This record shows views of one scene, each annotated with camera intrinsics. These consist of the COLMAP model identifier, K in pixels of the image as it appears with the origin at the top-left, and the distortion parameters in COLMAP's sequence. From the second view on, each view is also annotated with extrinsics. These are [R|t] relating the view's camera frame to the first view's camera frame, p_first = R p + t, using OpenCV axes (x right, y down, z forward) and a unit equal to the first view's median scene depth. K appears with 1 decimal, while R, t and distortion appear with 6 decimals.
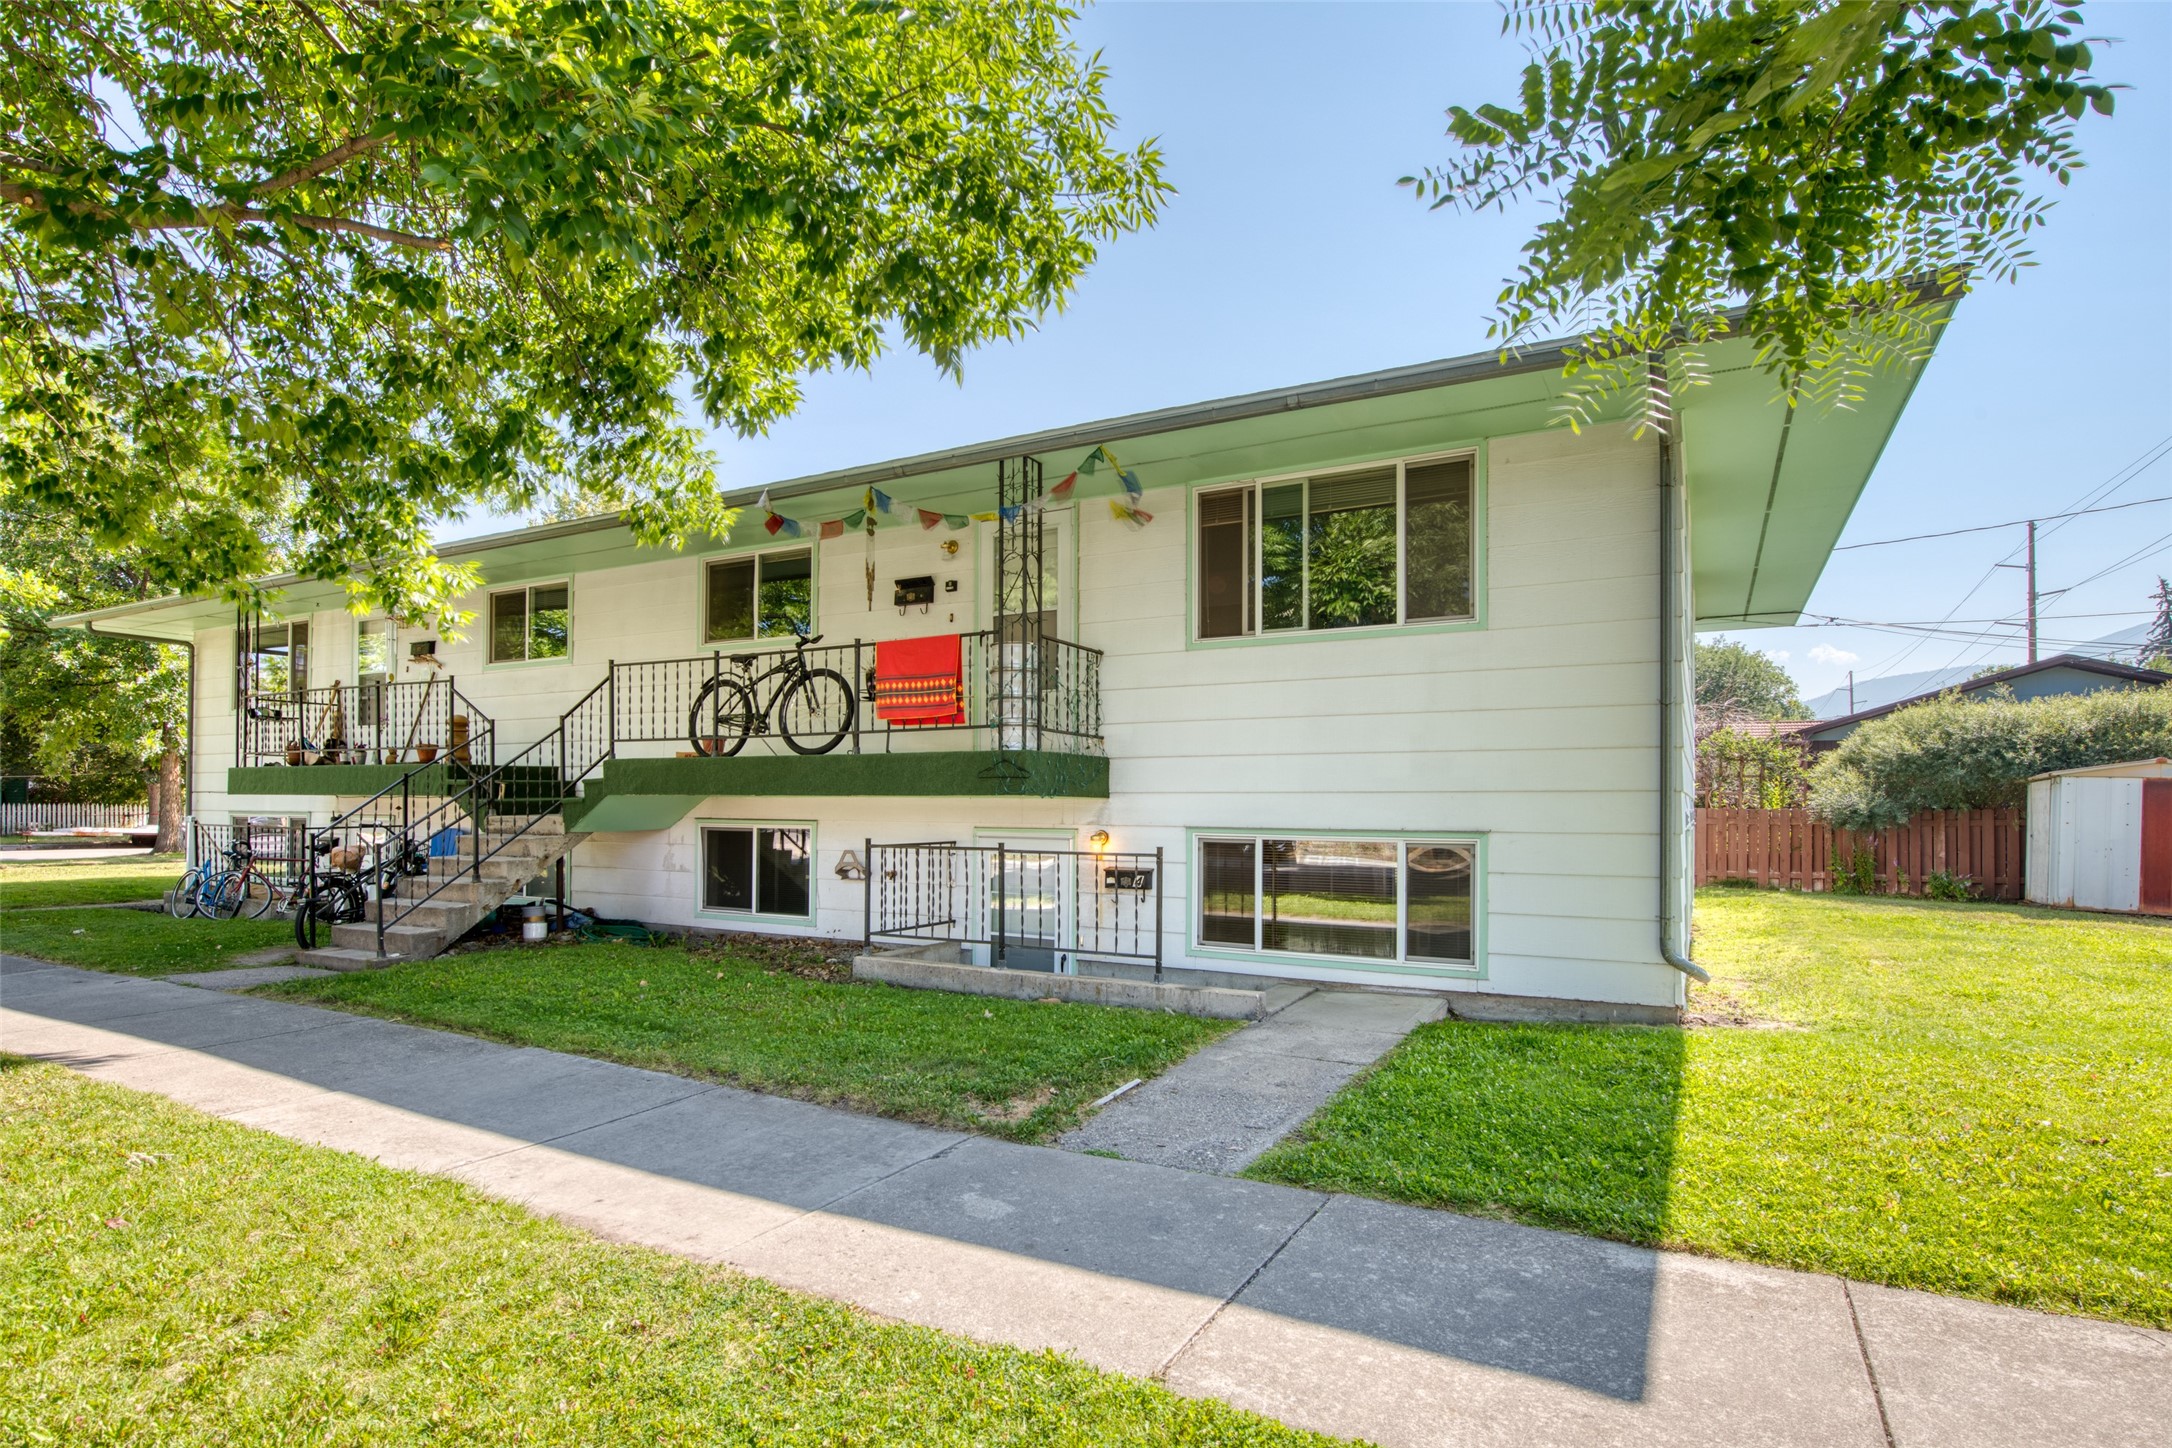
lens RADIAL K [[1113.3, 0, 1083.0], [0, 1113.3, 797.6], [0, 0, 1]] dist [-0.004739, -0.001209]
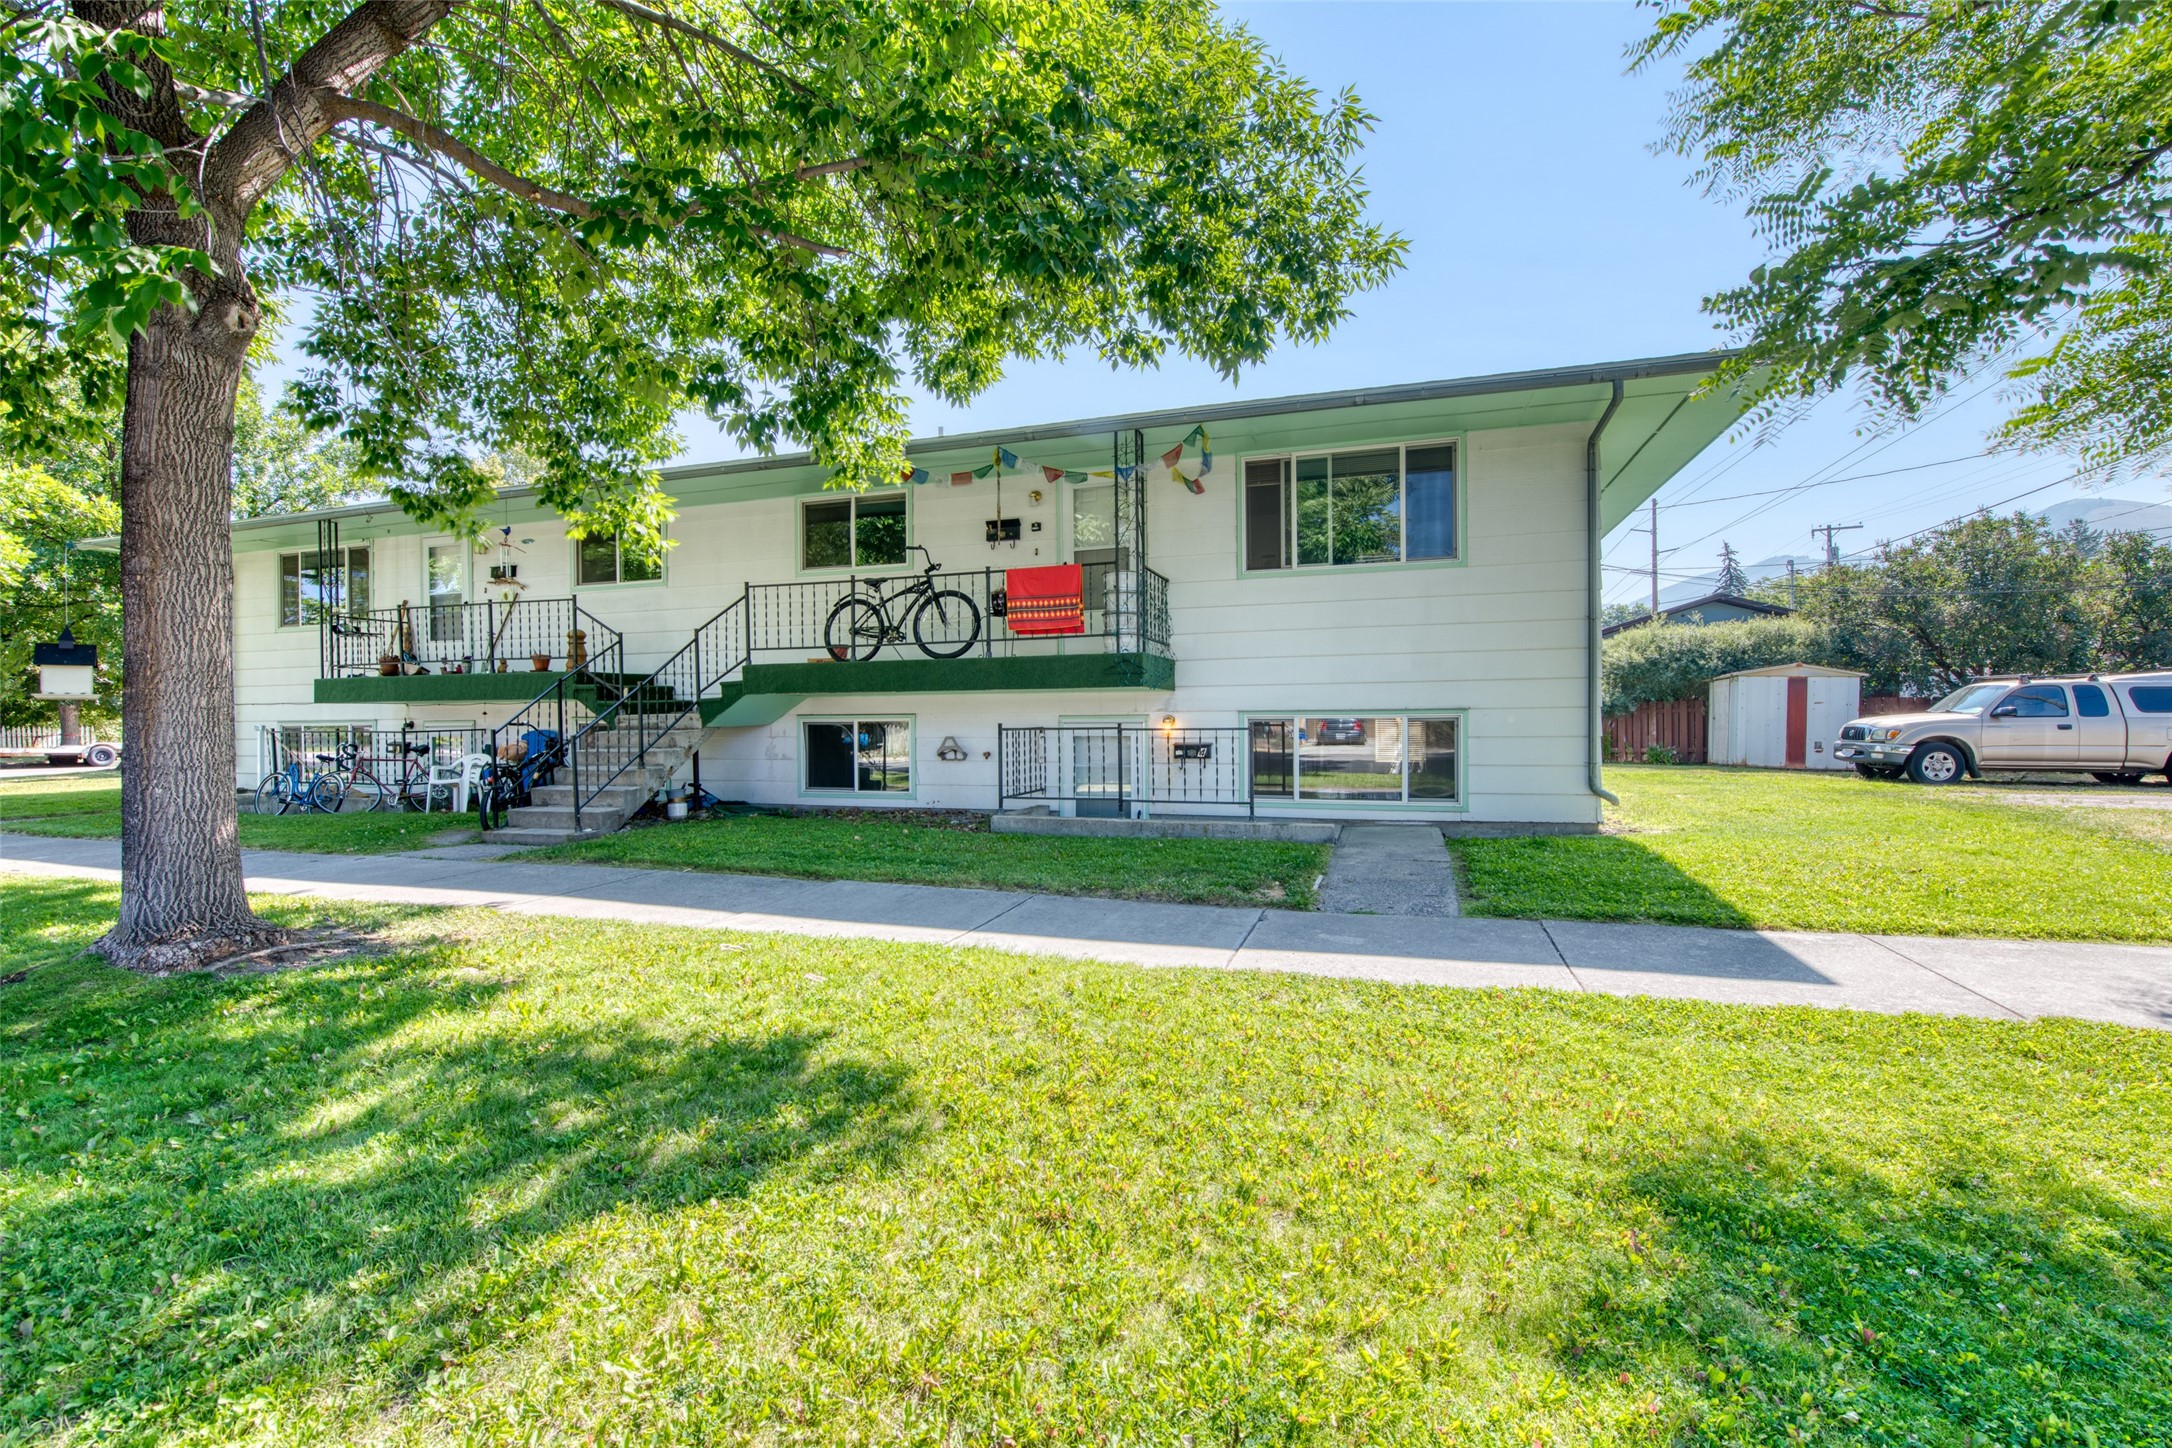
lens RADIAL K [[942.7, 0, 1086.5], [0, 942.7, 734.7], [0, 0, 1]] dist [-0.014943, -0.000040]
pose [[0.982301, -0.017870, 0.186457, -0.275984], [0.013294, 0.999580, 0.025763, 0.021355], [-0.186839, -0.022828, 0.982125, -0.077126]]
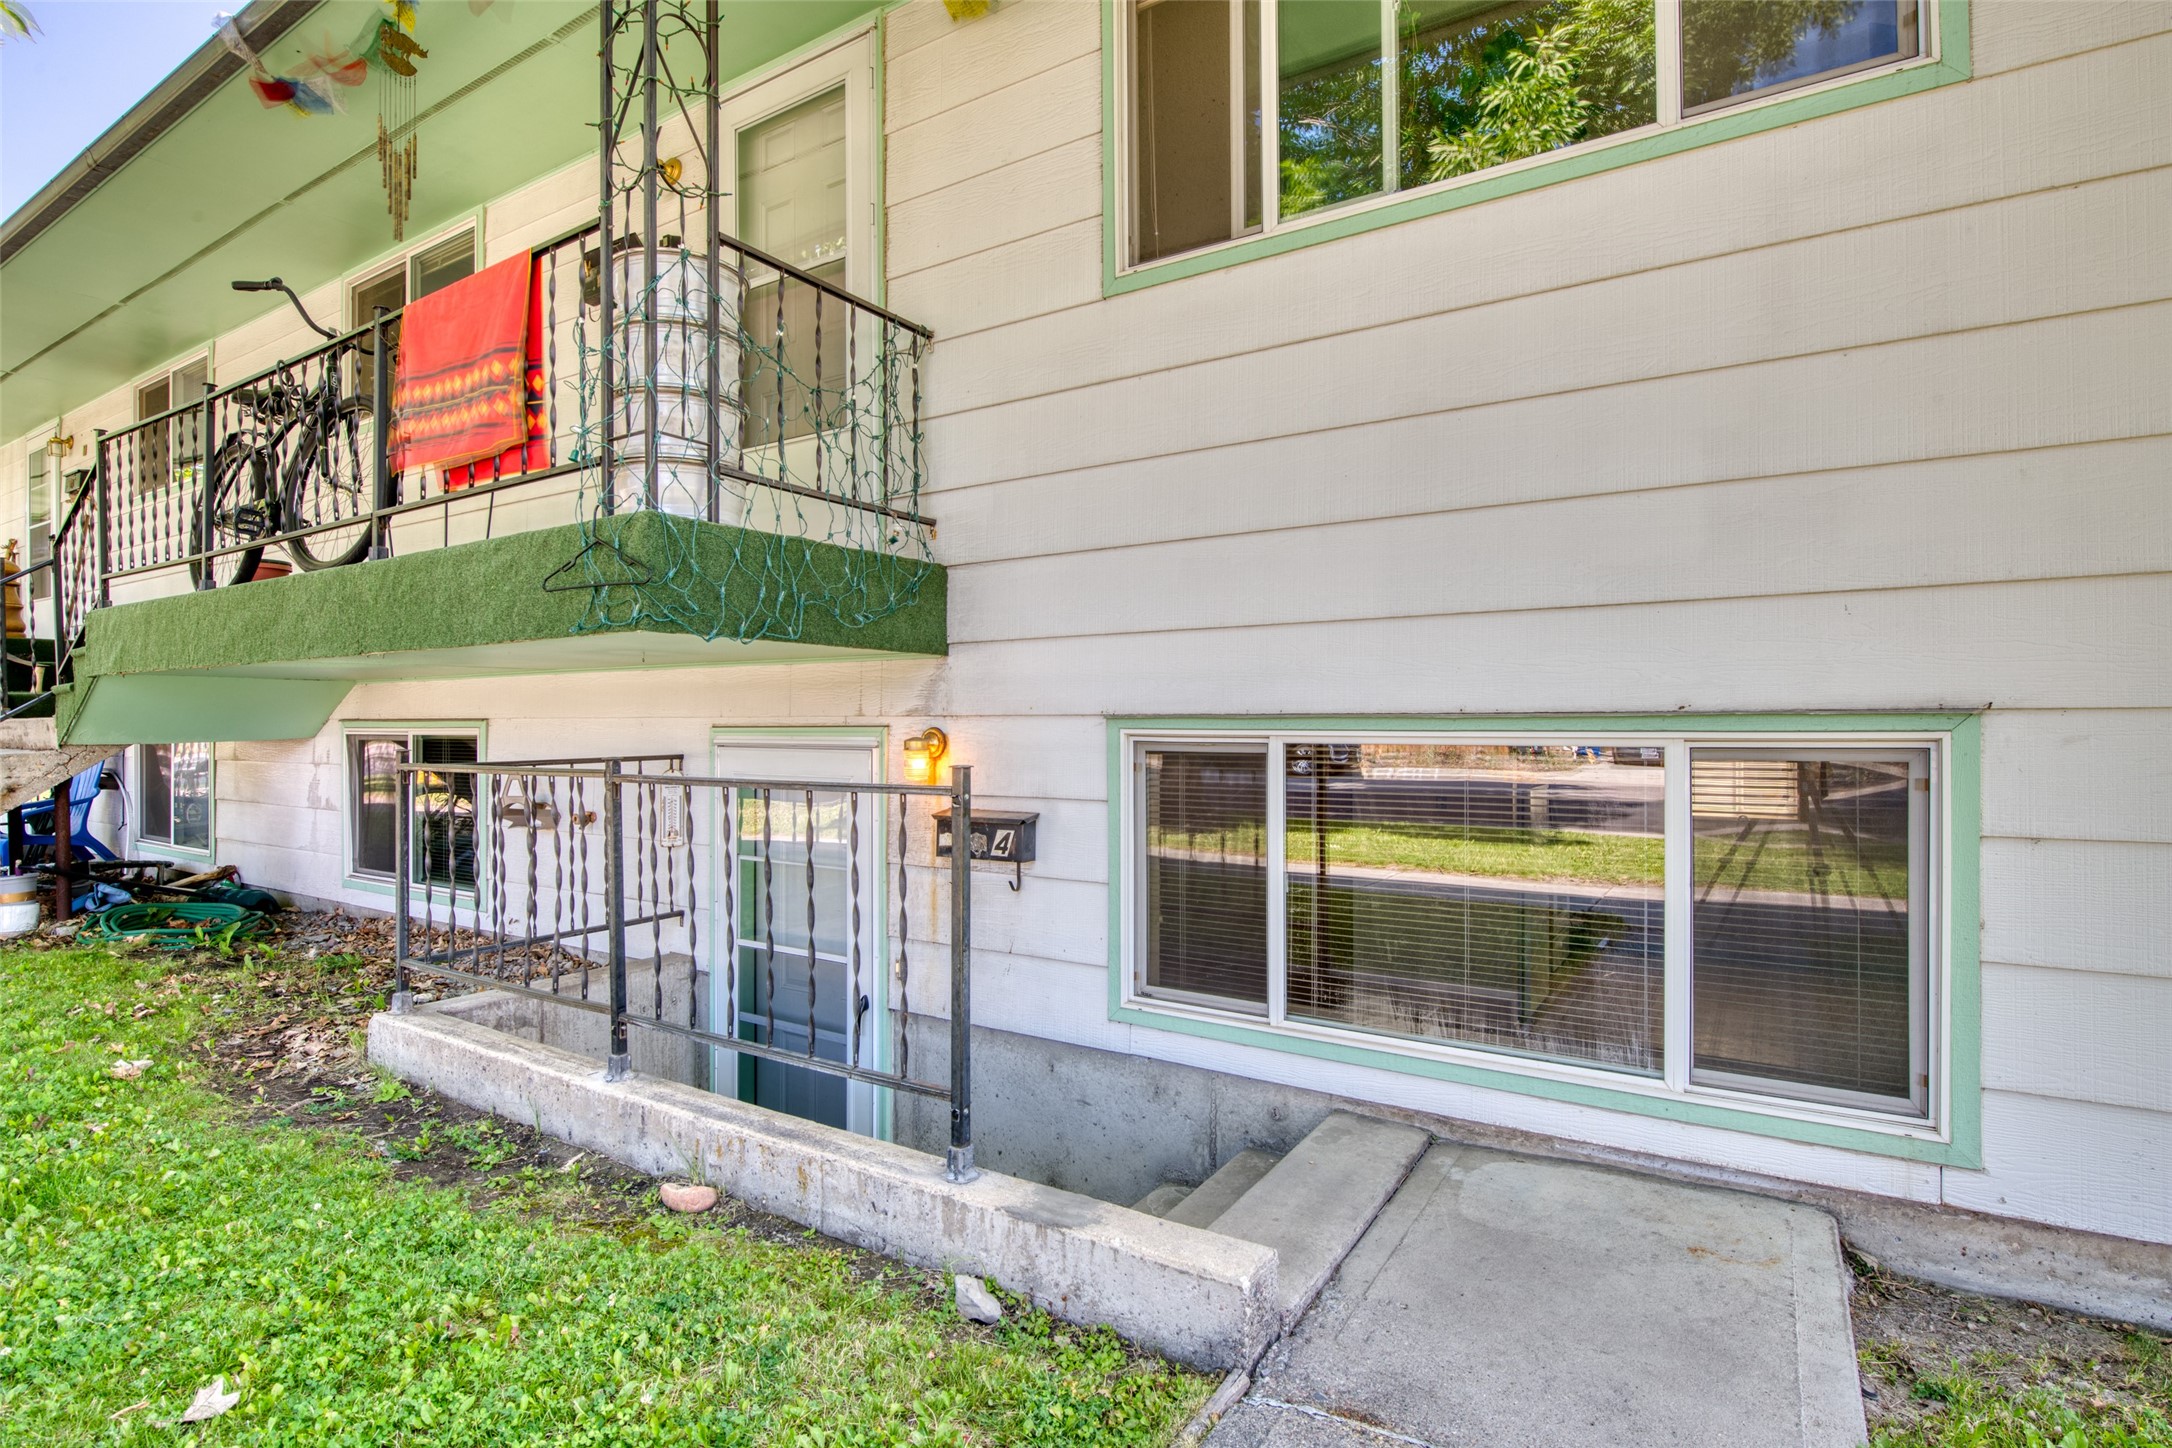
lens RADIAL K [[1078.3, 0, 1086.6], [0, 1078.3, 734.1], [0, 0, 1]] dist [-0.003428, -0.000691]
pose [[0.998378, -0.010763, -0.055911, 0.099384], [0.012071, 0.999660, 0.023106, 0.021875], [0.055643, -0.023743, 0.998168, 0.540531]]
